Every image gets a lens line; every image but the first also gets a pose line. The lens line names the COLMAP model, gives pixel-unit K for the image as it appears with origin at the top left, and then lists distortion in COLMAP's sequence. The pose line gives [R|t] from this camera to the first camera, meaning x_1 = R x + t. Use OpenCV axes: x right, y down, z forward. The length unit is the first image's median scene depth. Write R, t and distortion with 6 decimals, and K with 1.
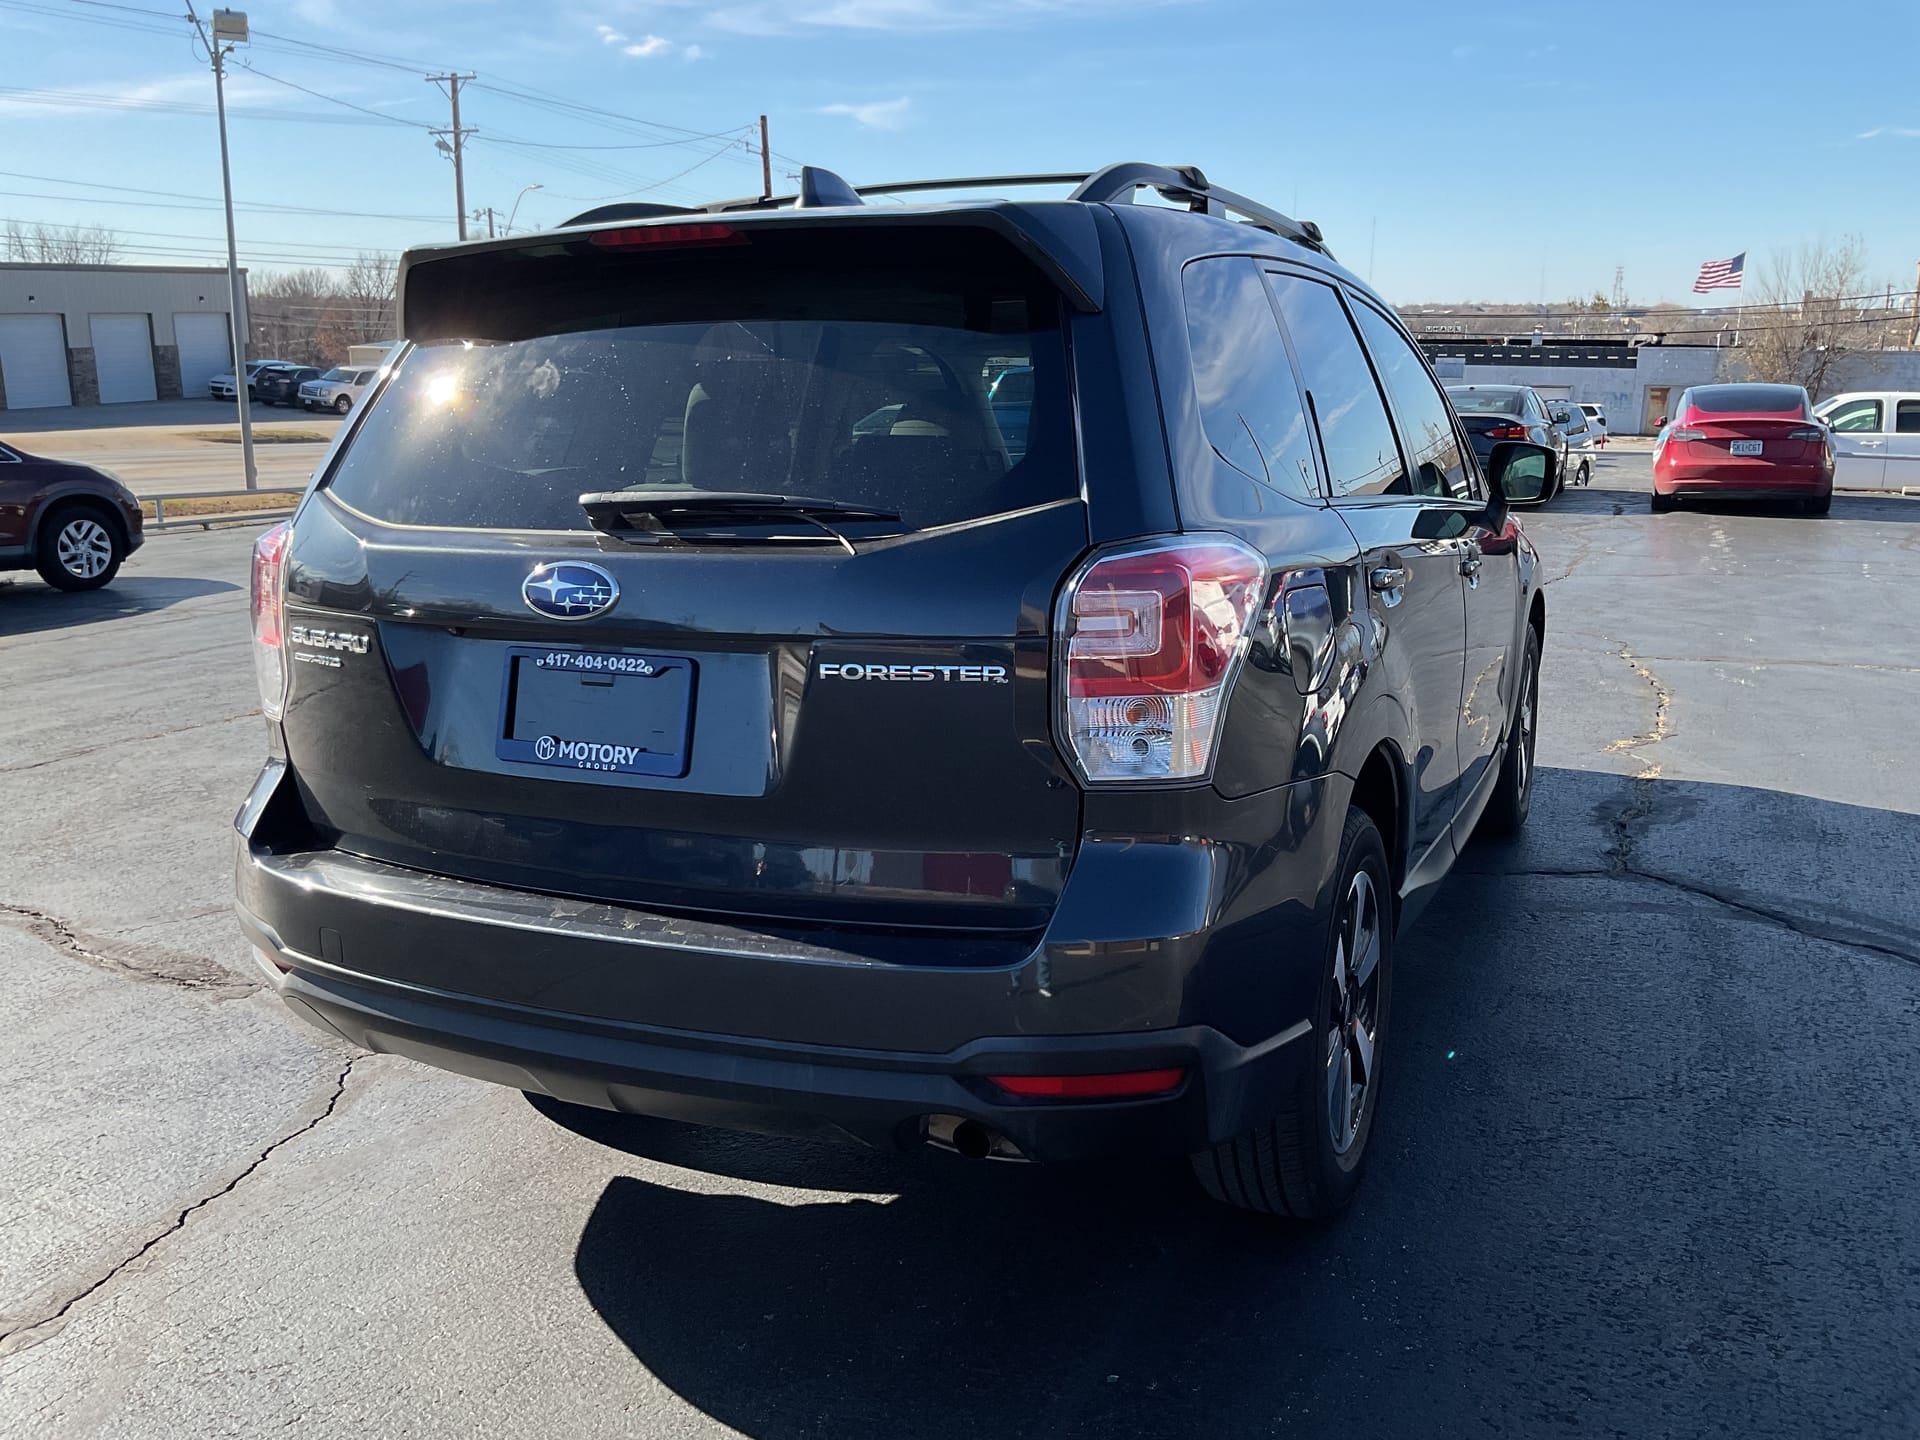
lens RADIAL K [[1538.4, 0, 956.9], [0, 1538.4, 780.4], [0, 0, 1]] dist [0.086328, -0.128193]
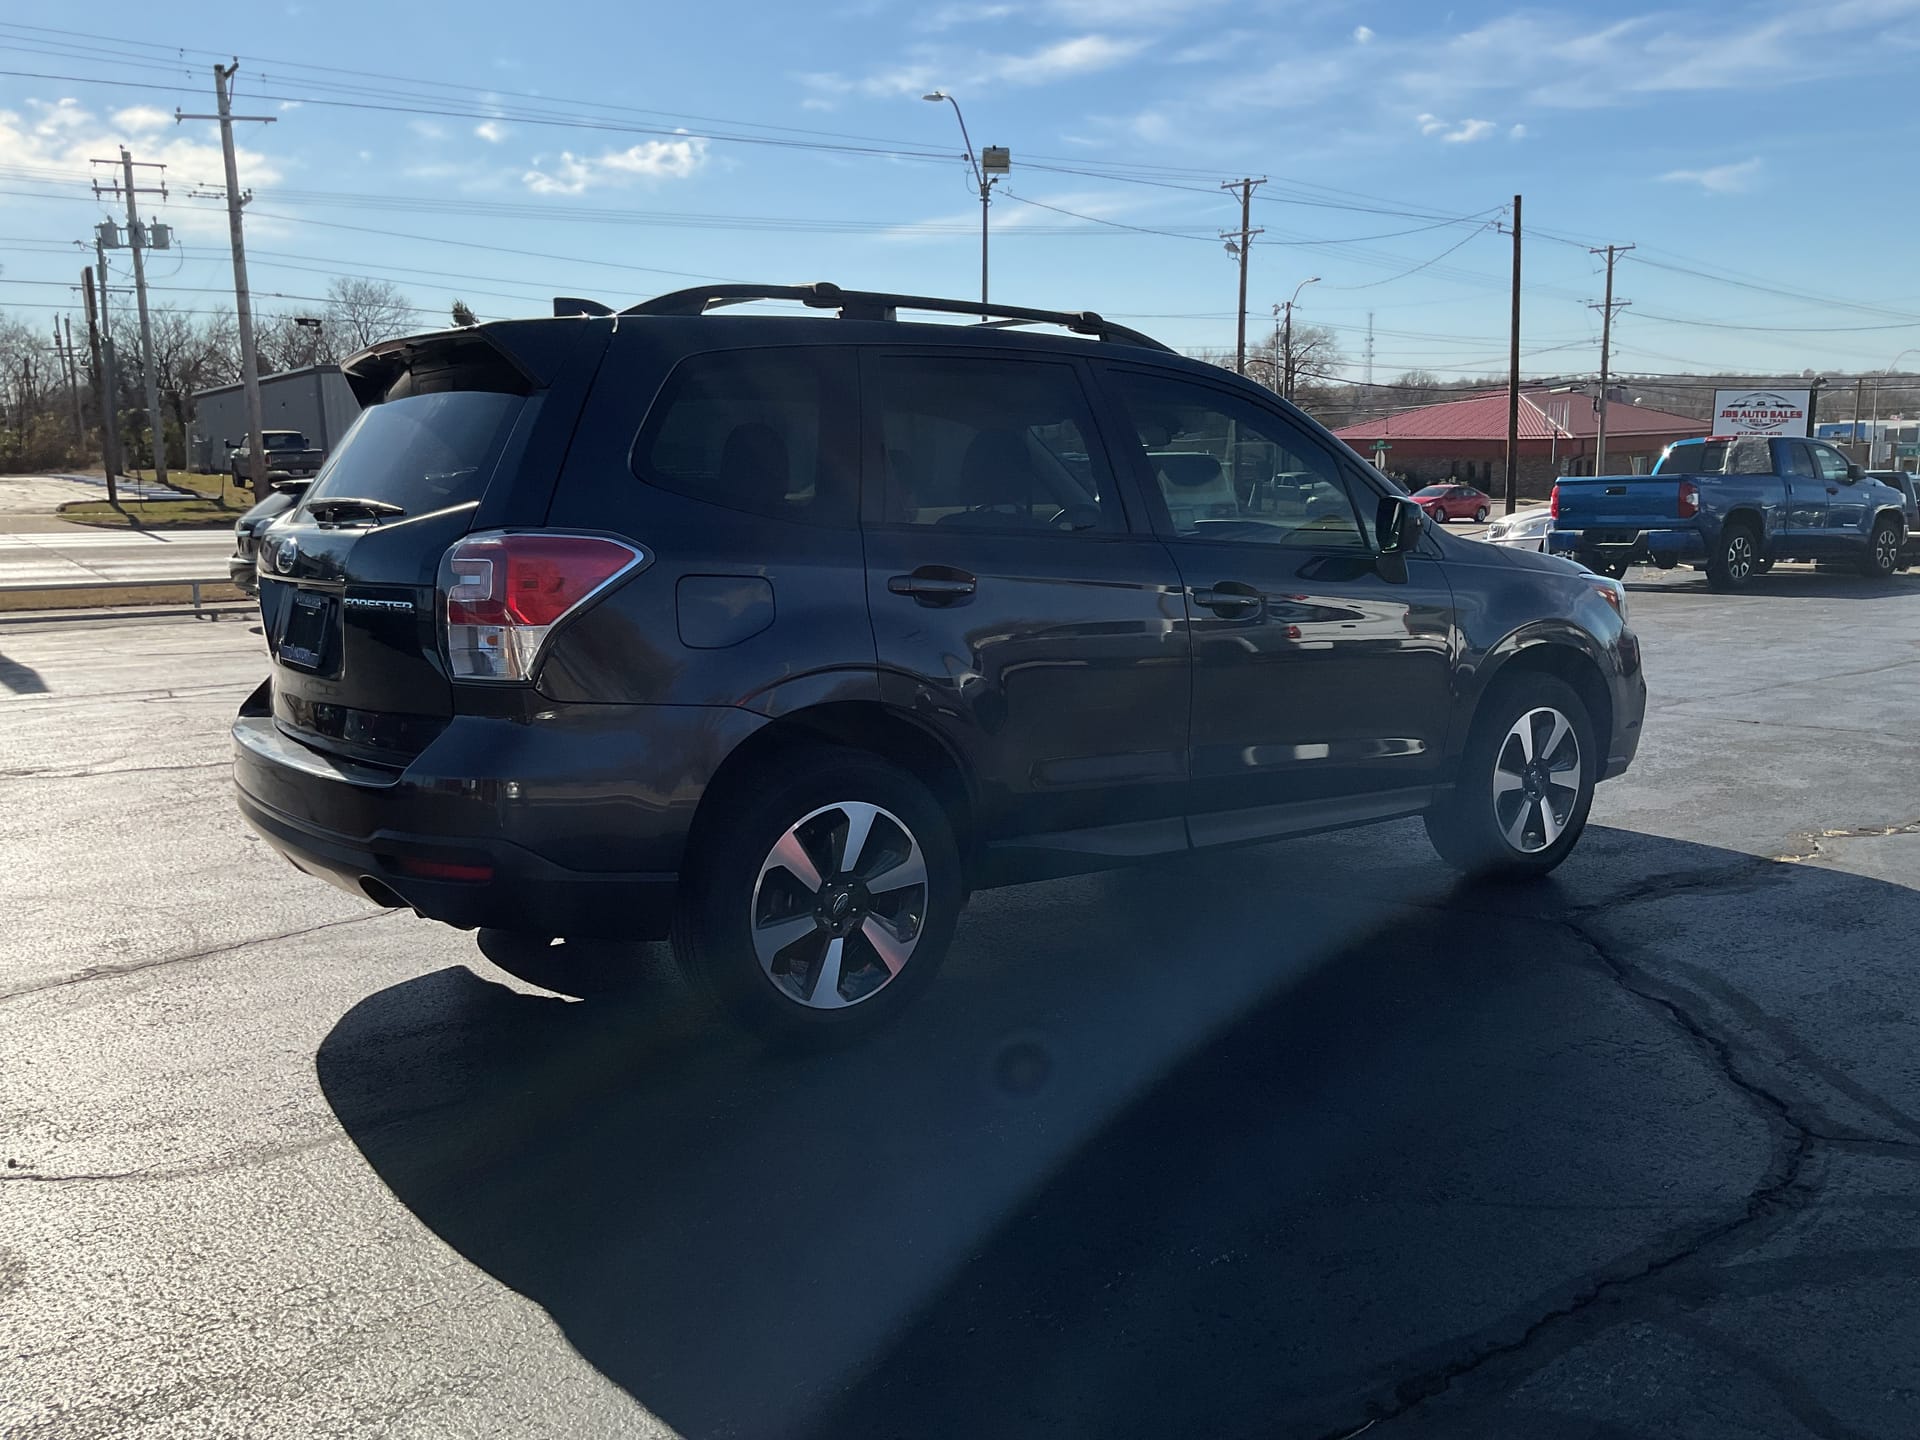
lens RADIAL K [[1538.4, 0, 956.9], [0, 1538.4, 780.4], [0, 0, 1]] dist [0.086328, -0.128193]
pose [[0.887330, 0.092274, -0.451809, 1.180431], [-0.115281, 0.993053, -0.023591, 0.078505], [0.446493, 0.073018, 0.891803, -0.185628]]
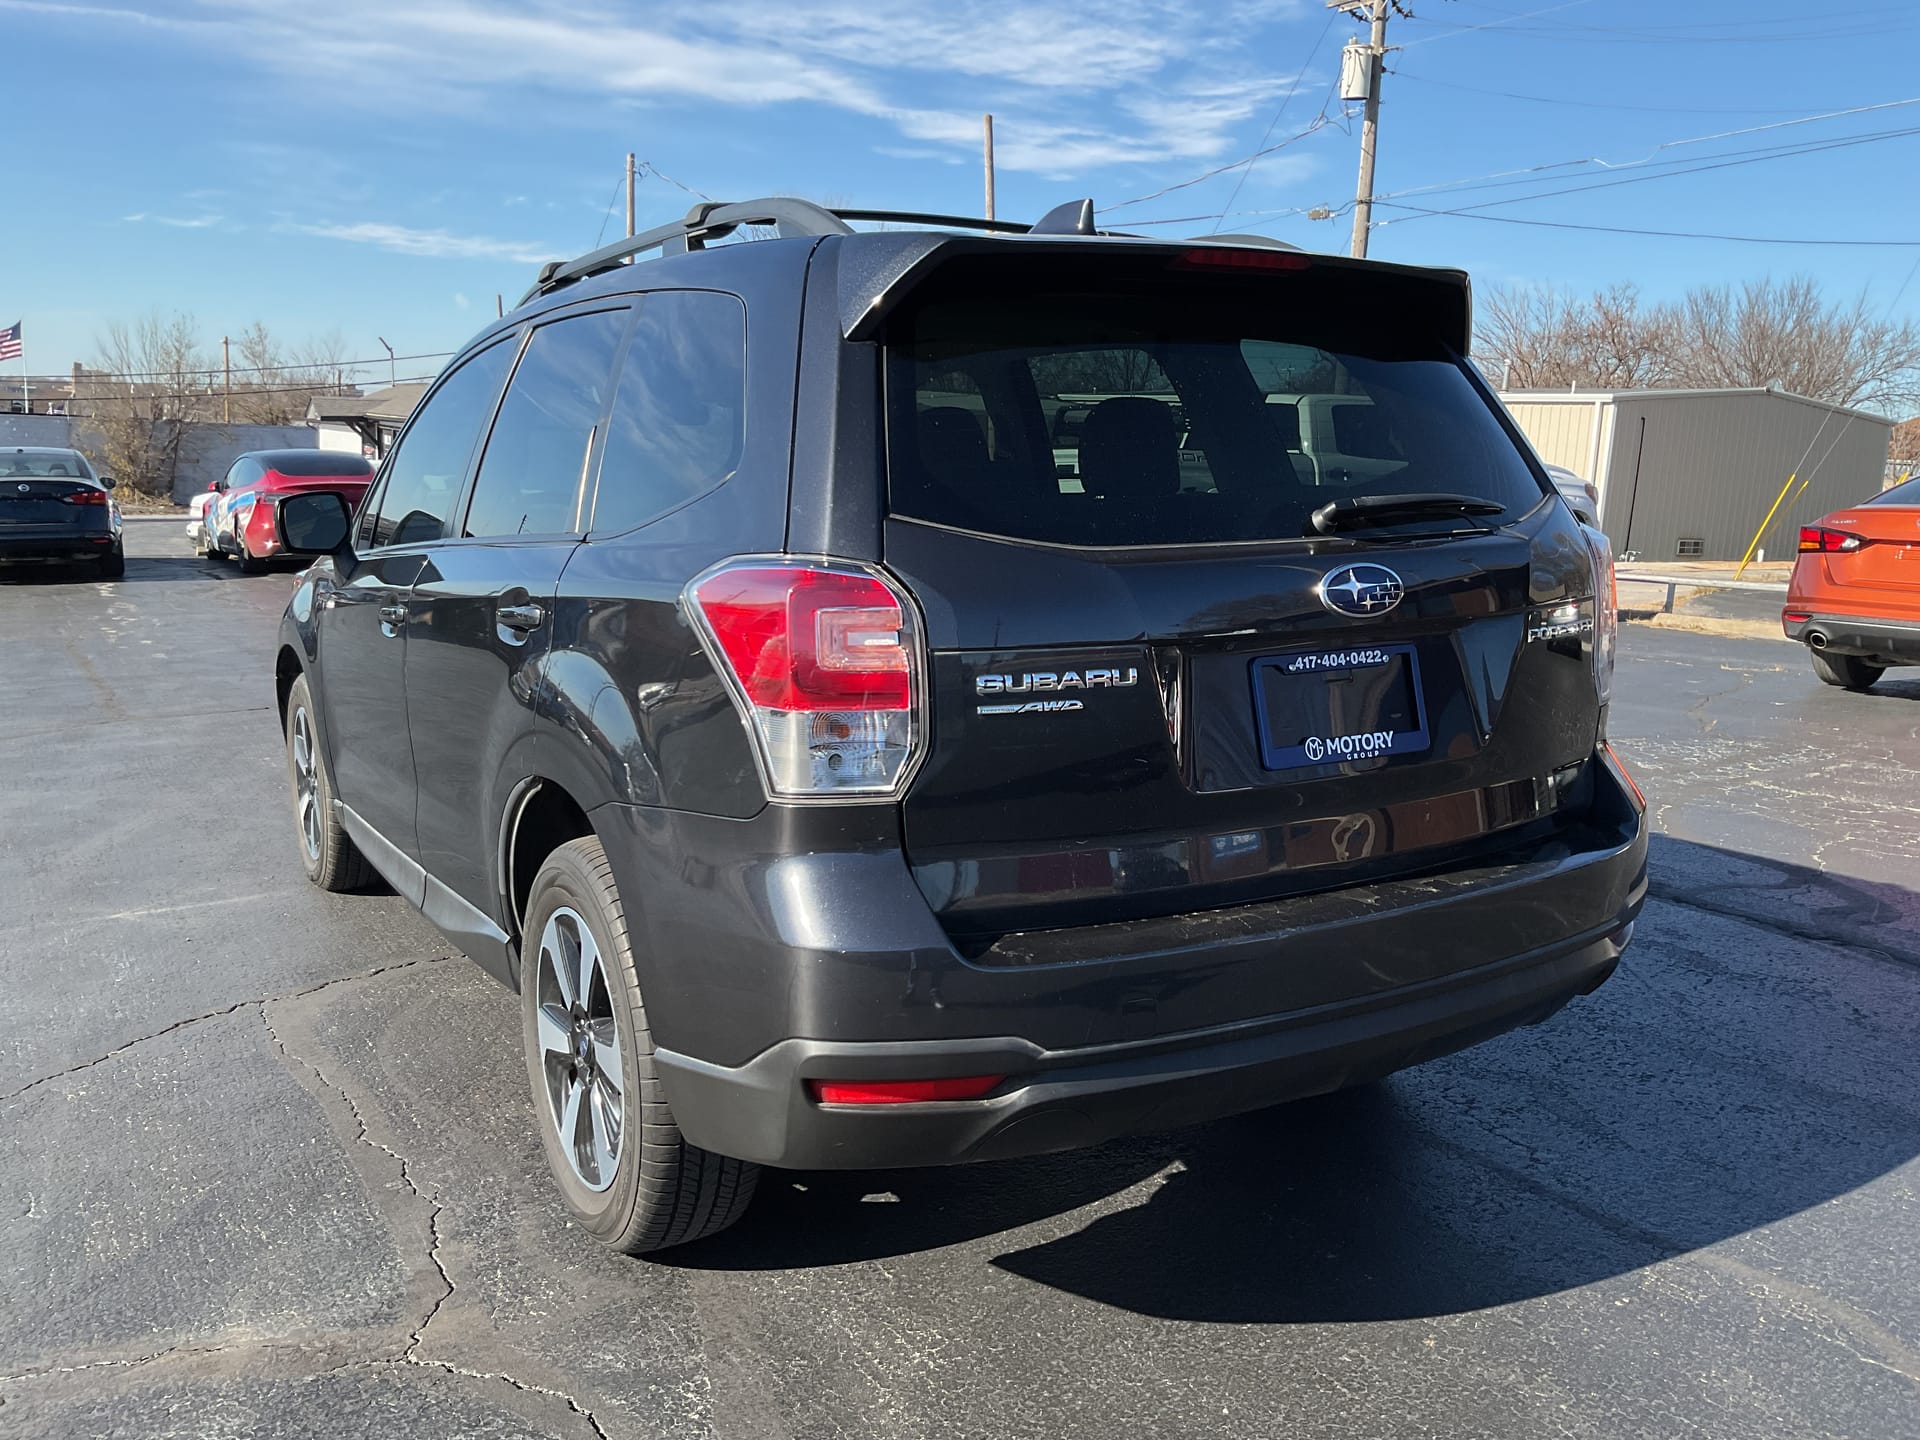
lens RADIAL K [[1538.4, 0, 956.9], [0, 1538.4, 780.4], [0, 0, 1]] dist [0.086328, -0.128193]
pose [[0.576729, -0.155544, 0.801991, -1.235631], [0.189650, 0.980379, 0.053760, -0.101167], [-0.794617, 0.121093, 0.594912, 0.587352]]
